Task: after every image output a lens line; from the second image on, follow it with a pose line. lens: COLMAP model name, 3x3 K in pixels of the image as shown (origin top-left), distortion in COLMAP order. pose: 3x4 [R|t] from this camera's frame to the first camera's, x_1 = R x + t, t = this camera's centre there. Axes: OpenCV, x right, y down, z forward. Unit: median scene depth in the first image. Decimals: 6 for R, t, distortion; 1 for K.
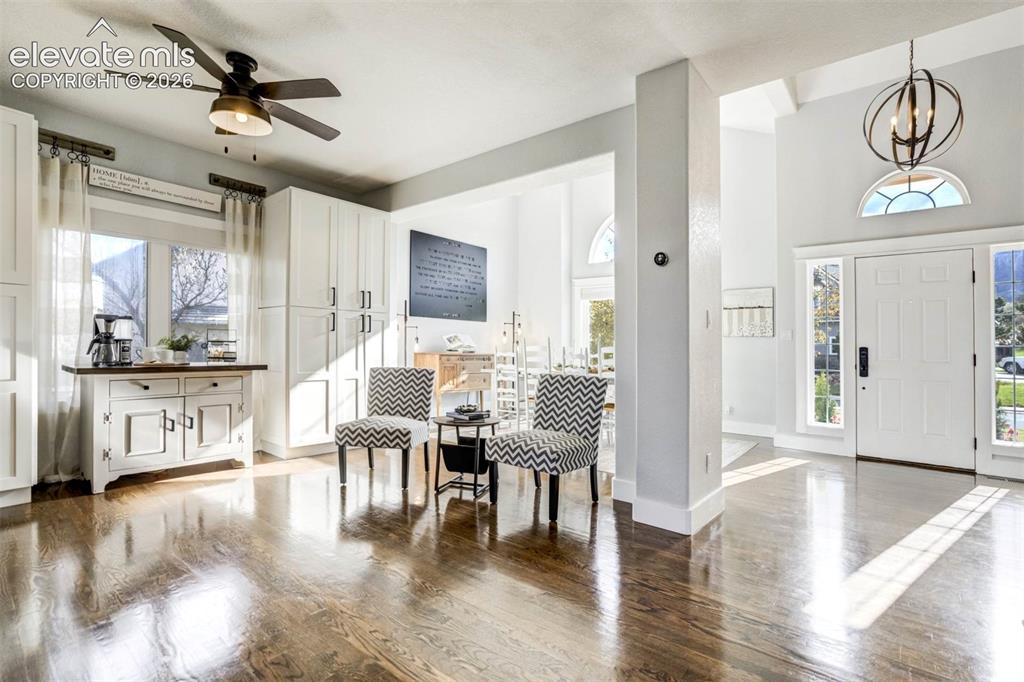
lens RADIAL K [[478.1, 0, 512.3], [0, 478.1, 341.5], [0, 0, 1]] dist [-0.004580, 0.006285]
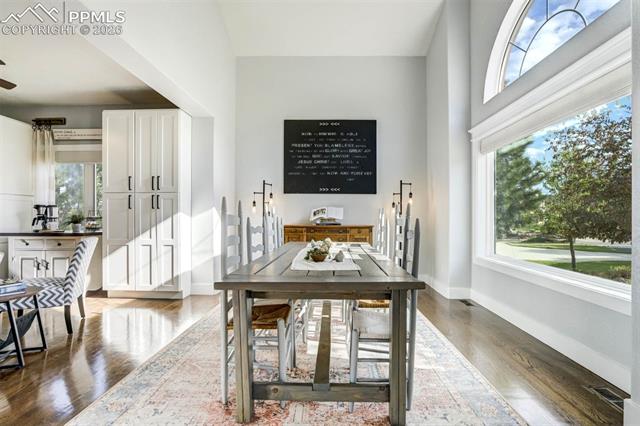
lens RADIAL K [[298.8, 0, 322.3], [0, 298.8, 213.9], [0, 0, 1]] dist [-0.004580, 0.006285]
pose [[0.618026, -0.027948, -0.785661, 0.628440], [0.016279, 0.999609, -0.022753, 0.020430], [0.785989, 0.001272, 0.618239, 0.915066]]
